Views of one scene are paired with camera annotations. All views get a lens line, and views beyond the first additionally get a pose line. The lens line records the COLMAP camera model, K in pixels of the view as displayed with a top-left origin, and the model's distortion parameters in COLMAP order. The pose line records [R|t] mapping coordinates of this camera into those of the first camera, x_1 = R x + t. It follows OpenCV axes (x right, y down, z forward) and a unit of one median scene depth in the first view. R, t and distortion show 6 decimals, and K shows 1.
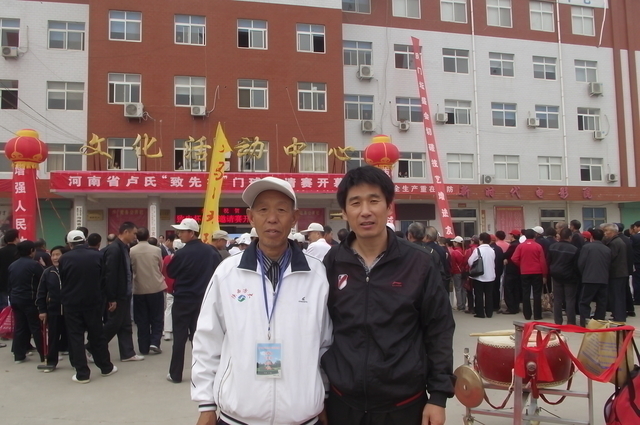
lens RADIAL K [[543.1, 0, 320.0], [0, 543.1, 212.5], [0, 0, 1]] dist [-0.051084, 0.013887]
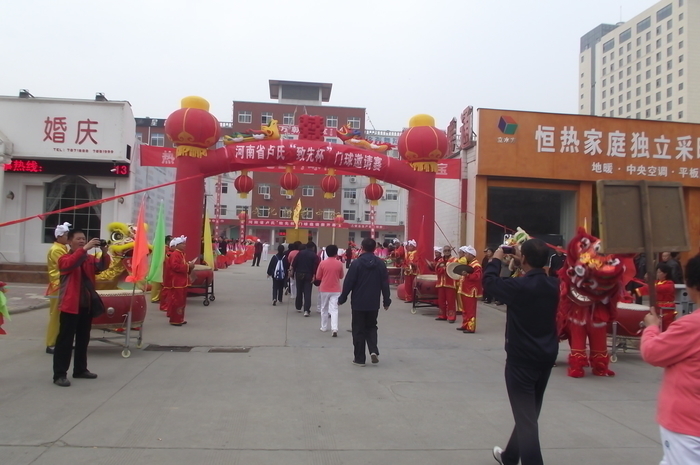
lens RADIAL K [[594.0, 0, 350.0], [0, 594.0, 232.5], [0, 0, 1]] dist [-0.051084, 0.013887]
pose [[0.991751, 0.050770, -0.117694, 0.490110], [-0.045287, 0.997781, 0.048800, -0.171223], [0.119911, -0.043068, 0.991850, -2.150309]]
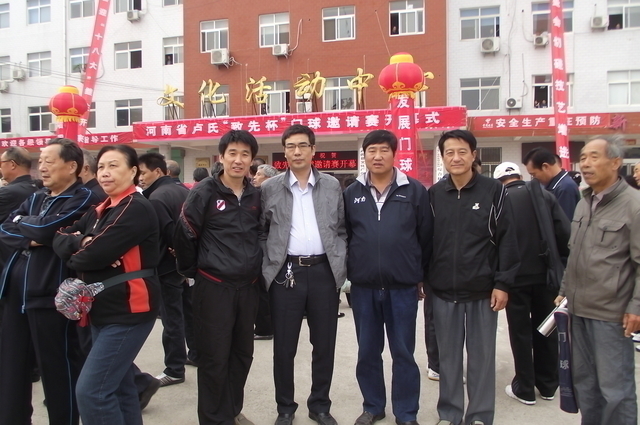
lens RADIAL K [[543.1, 0, 320.0], [0, 543.1, 212.5], [0, 0, 1]] dist [-0.051084, 0.013887]
pose [[0.866733, 0.031511, -0.497777, 0.320125], [0.019207, 0.995153, 0.096440, 0.004798], [0.498403, -0.093149, 0.861927, 0.200667]]
